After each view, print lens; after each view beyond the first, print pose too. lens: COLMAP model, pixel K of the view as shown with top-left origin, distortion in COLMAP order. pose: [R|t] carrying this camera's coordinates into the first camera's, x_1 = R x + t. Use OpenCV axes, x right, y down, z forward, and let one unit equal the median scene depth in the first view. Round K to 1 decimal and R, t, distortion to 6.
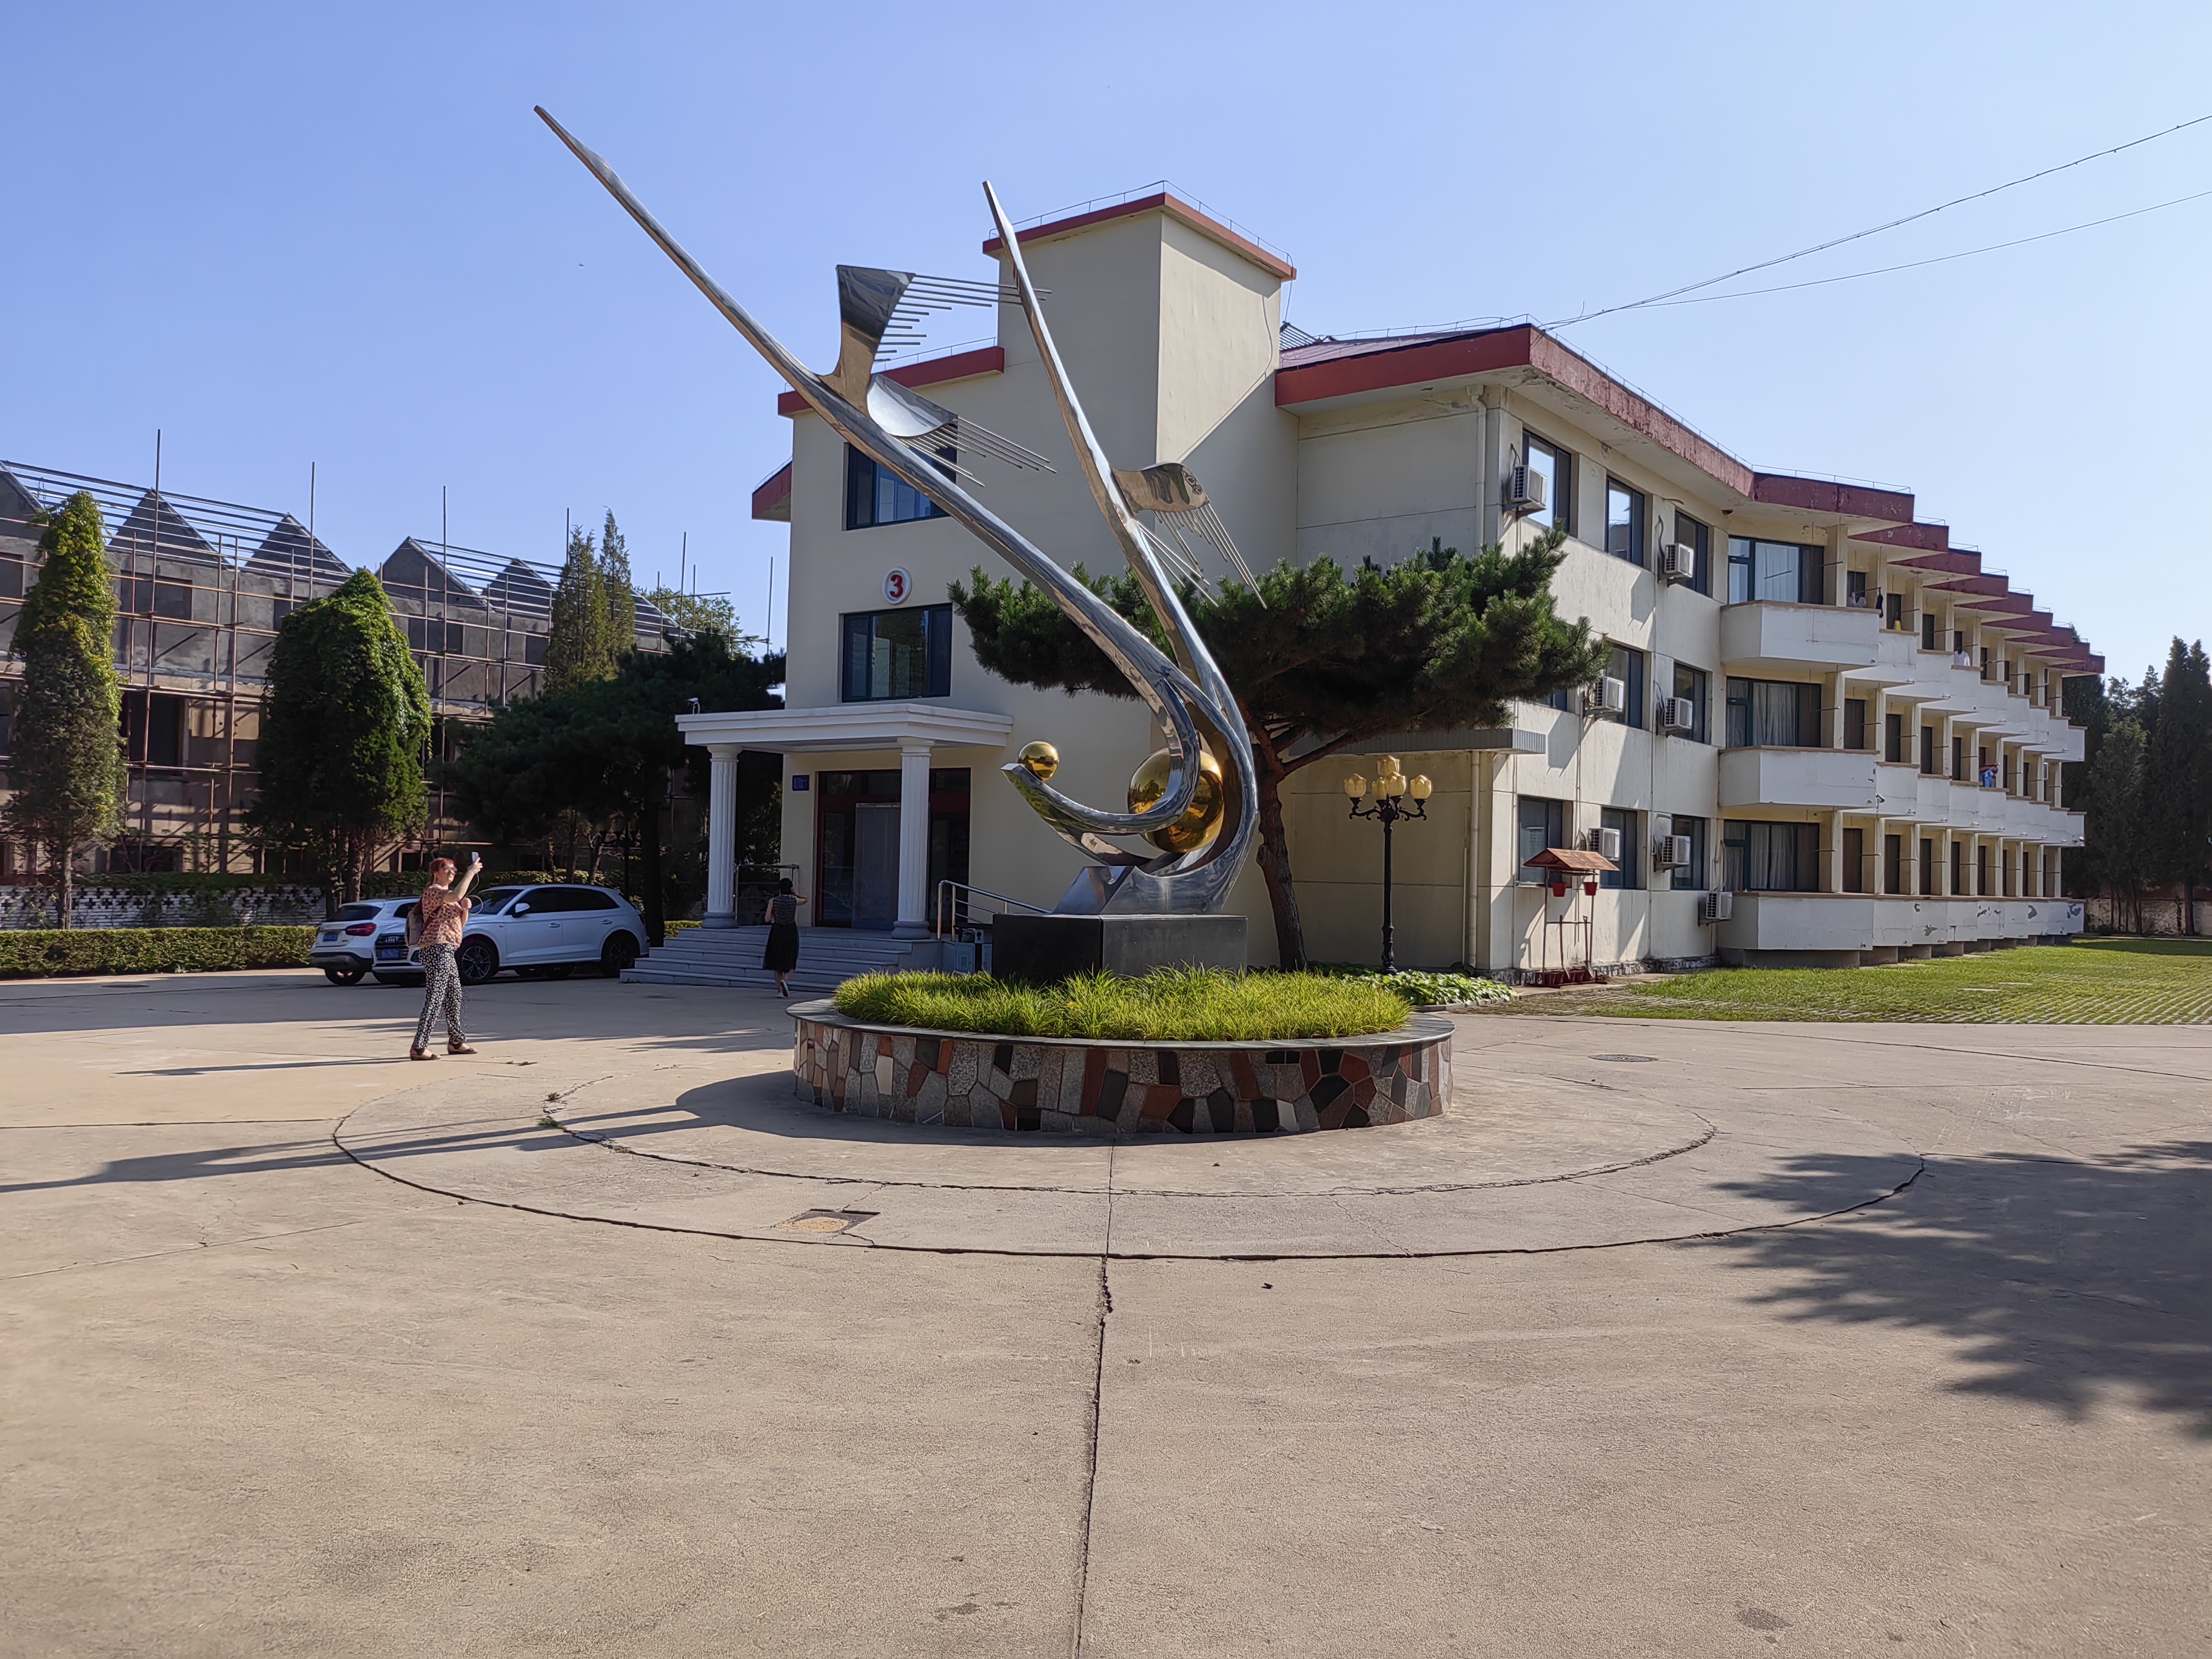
lens RADIAL K [[1711.1, 0, 1106.0], [0, 1711.1, 829.5], [0, 0, 1]] dist [0.039217, -0.002493]
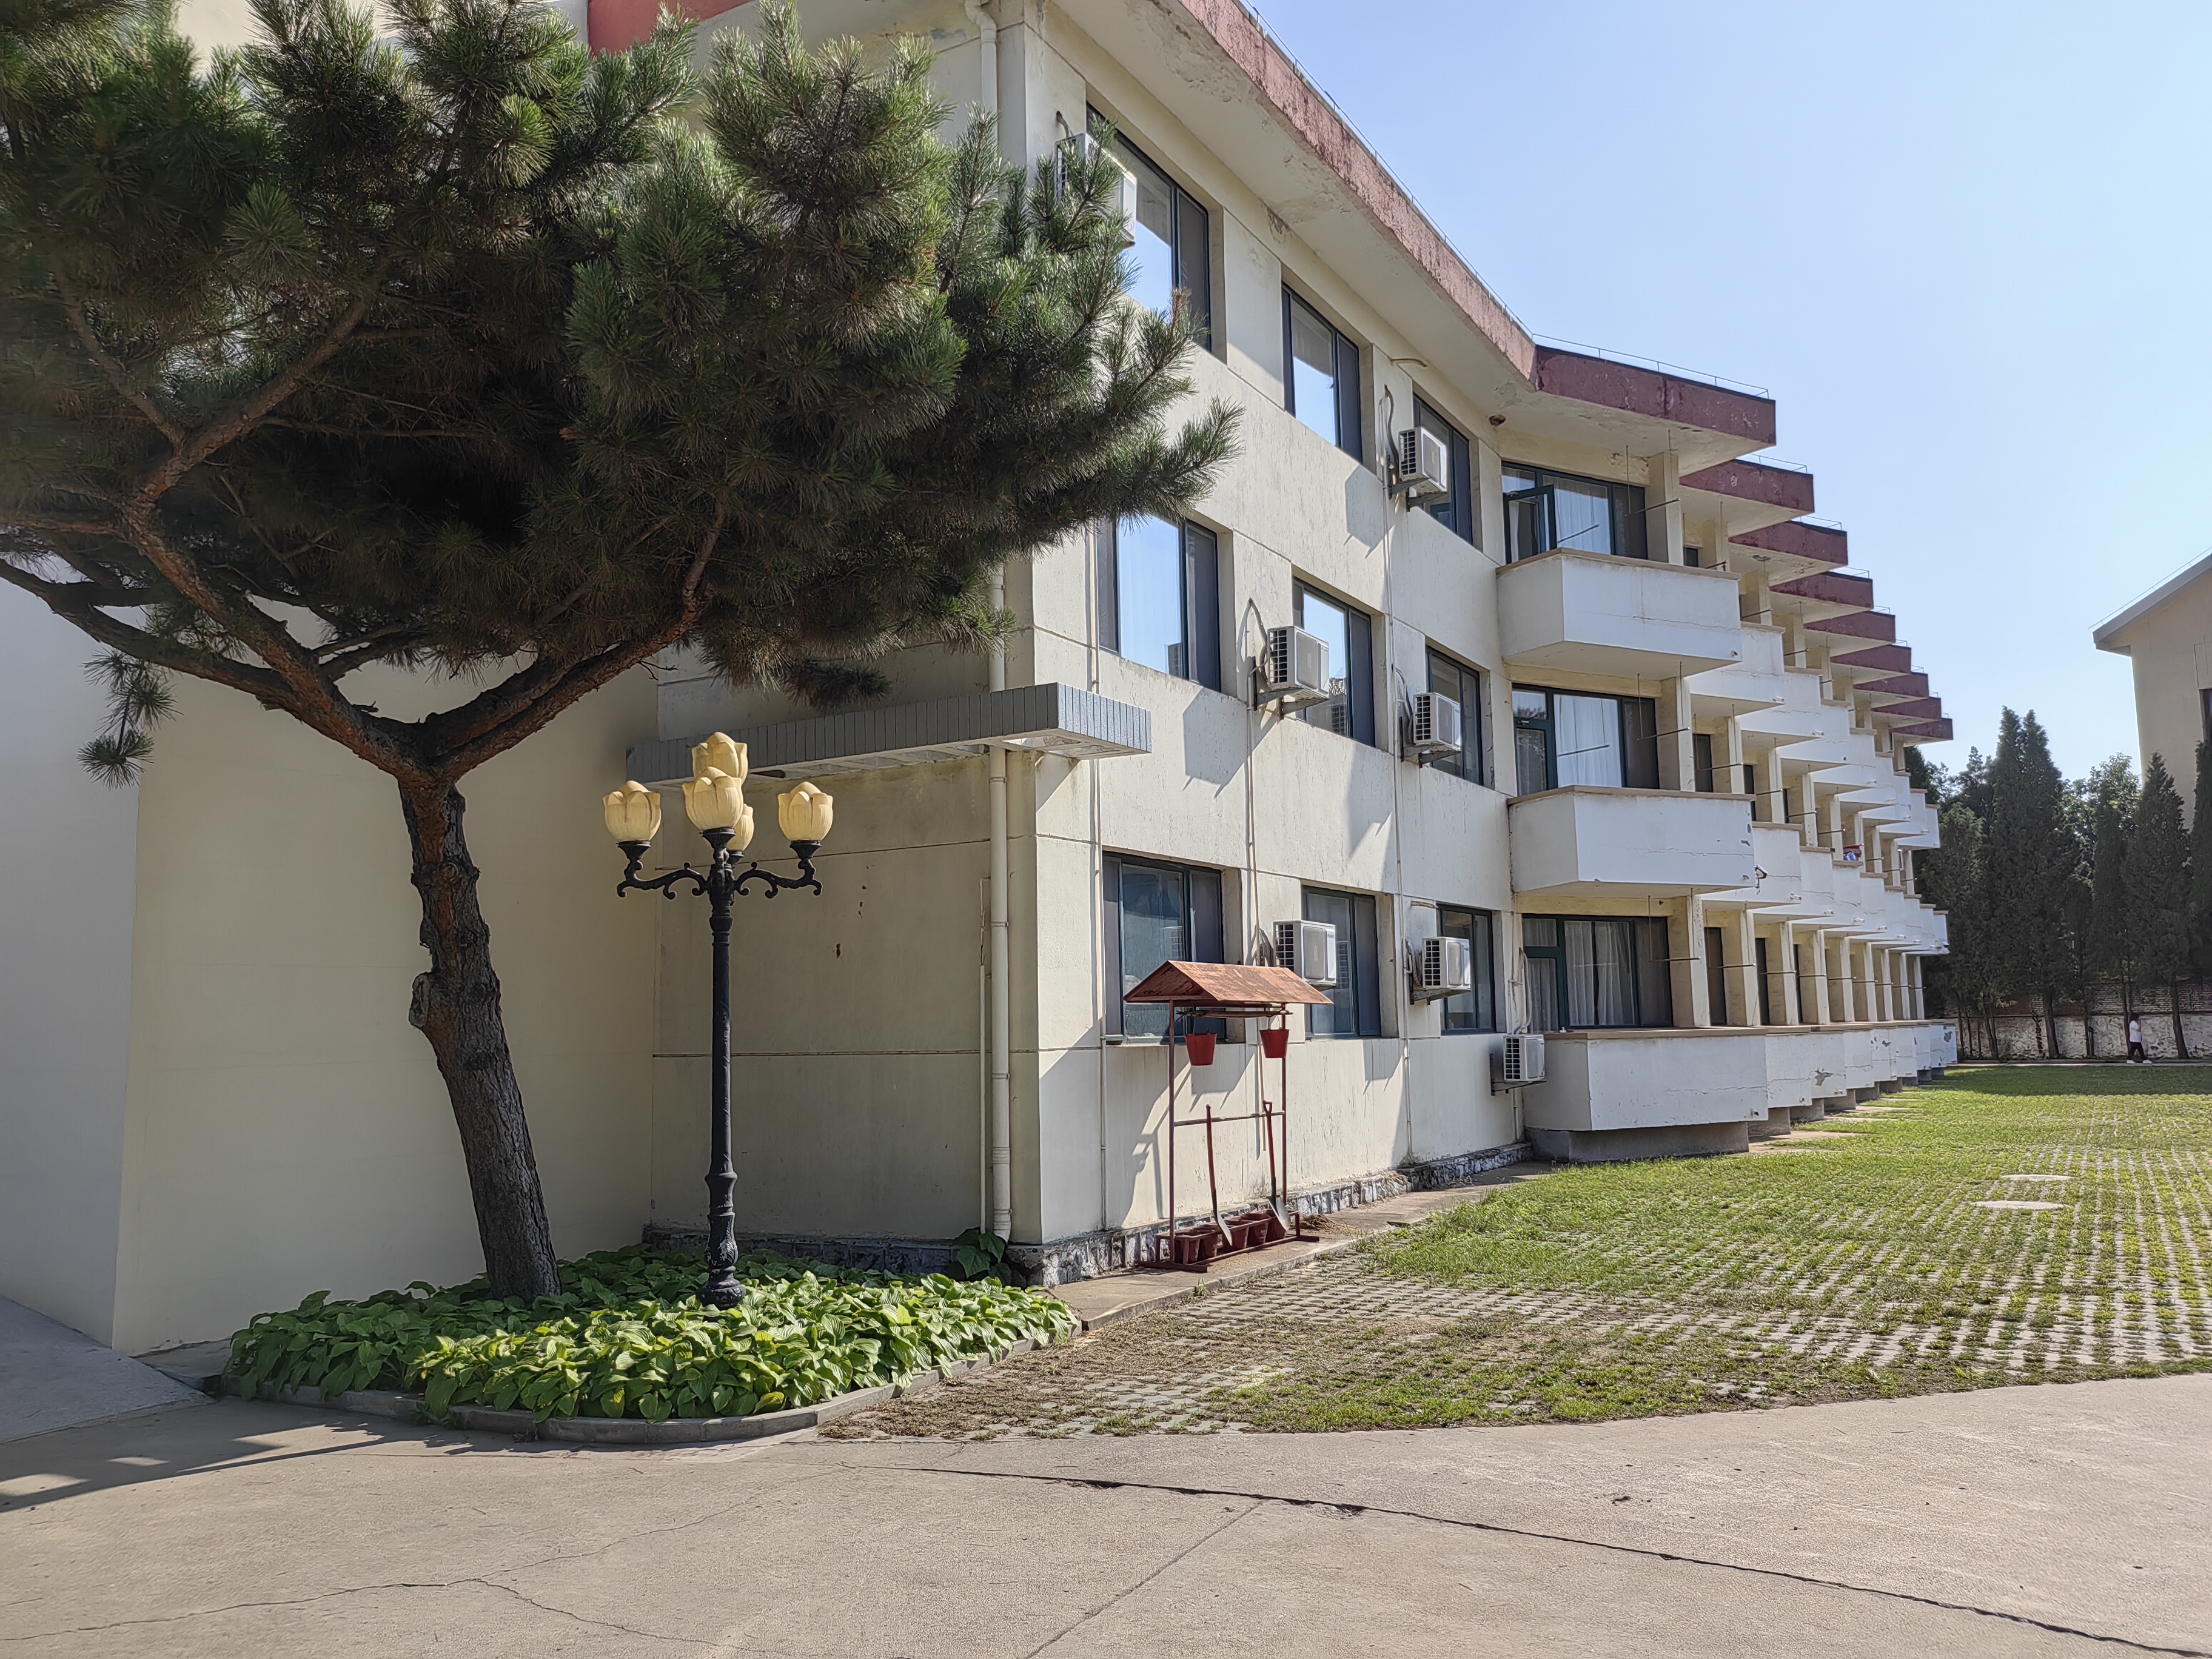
lens RADIAL K [[1711.1, 0, 1106.0], [0, 1711.1, 829.5], [0, 0, 1]] dist [0.039217, -0.002493]
pose [[0.992668, -0.027944, 0.117602, 0.154370], [0.038319, 0.995479, -0.086907, 0.012540], [-0.114642, 0.090776, 0.989251, 0.447727]]
